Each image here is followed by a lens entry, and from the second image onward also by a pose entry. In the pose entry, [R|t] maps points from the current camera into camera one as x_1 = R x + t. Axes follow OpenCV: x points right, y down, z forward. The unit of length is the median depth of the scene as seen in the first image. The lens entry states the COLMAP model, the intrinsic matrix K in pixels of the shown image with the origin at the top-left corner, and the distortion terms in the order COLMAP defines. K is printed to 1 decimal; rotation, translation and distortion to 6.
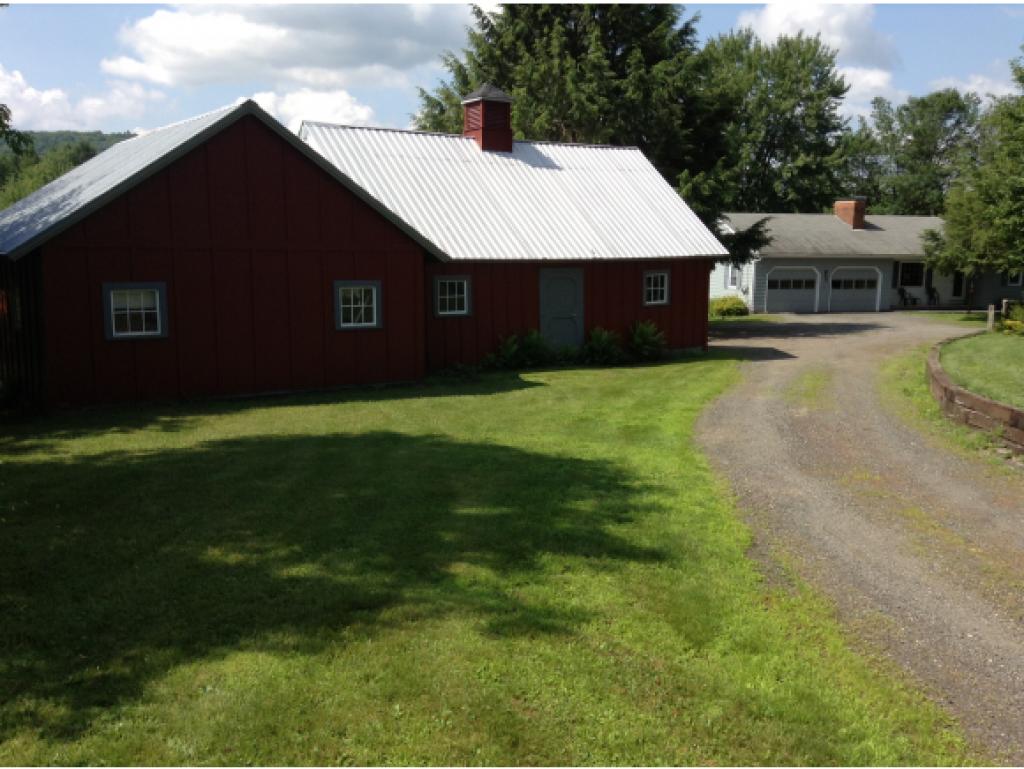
lens RADIAL K [[958.0, 0, 516.6], [0, 958.0, 398.5], [0, 0, 1]] dist [0.135663, -0.329818]
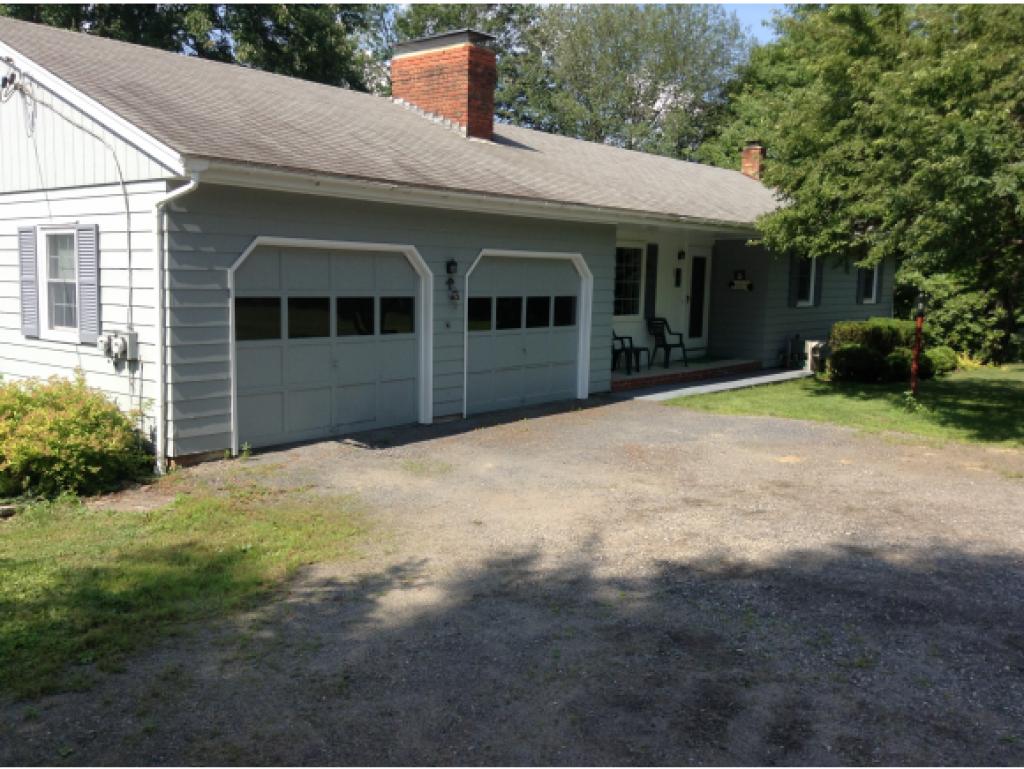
lens RADIAL K [[958.0, 0, 516.6], [0, 958.0, 398.5], [0, 0, 1]] dist [0.135663, -0.329818]
pose [[0.818668, -0.071154, 0.569842, 0.182293], [0.086324, 0.996267, 0.000383, -0.092113], [-0.567742, 0.048878, 0.821754, 0.764229]]
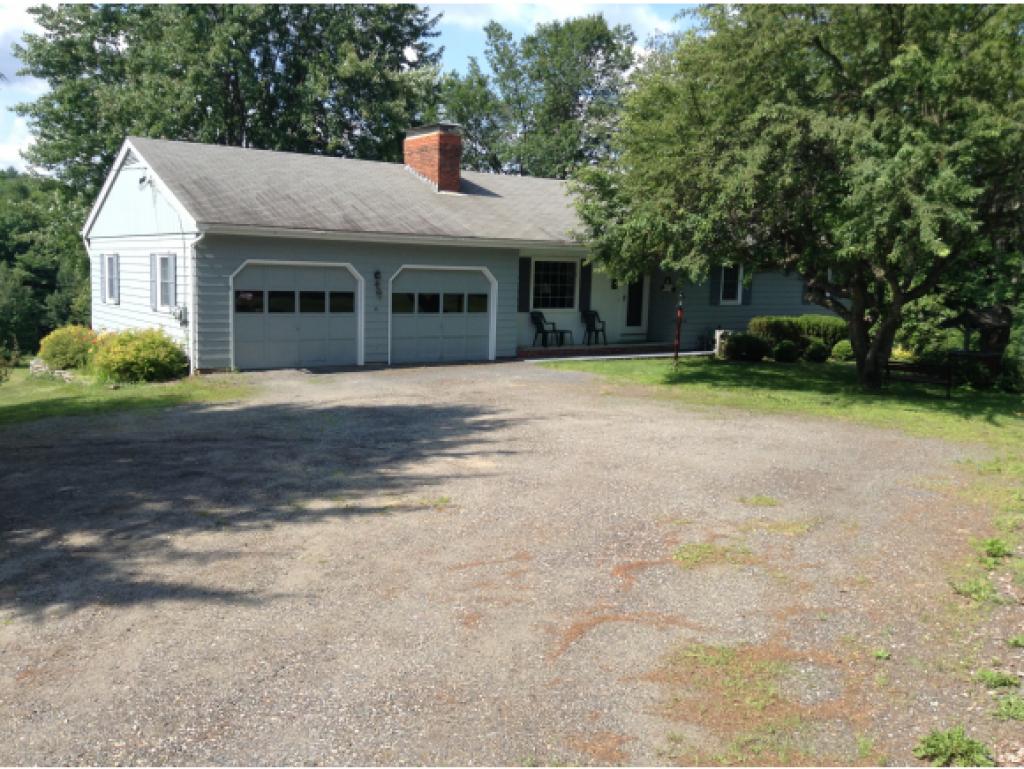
lens RADIAL K [[958.0, 0, 516.6], [0, 958.0, 398.5], [0, 0, 1]] dist [0.135663, -0.329818]
pose [[0.939221, -0.034972, 0.341527, 0.221648], [0.043414, 0.998911, -0.017106, -0.062418], [-0.340556, 0.030894, 0.939716, 0.553776]]
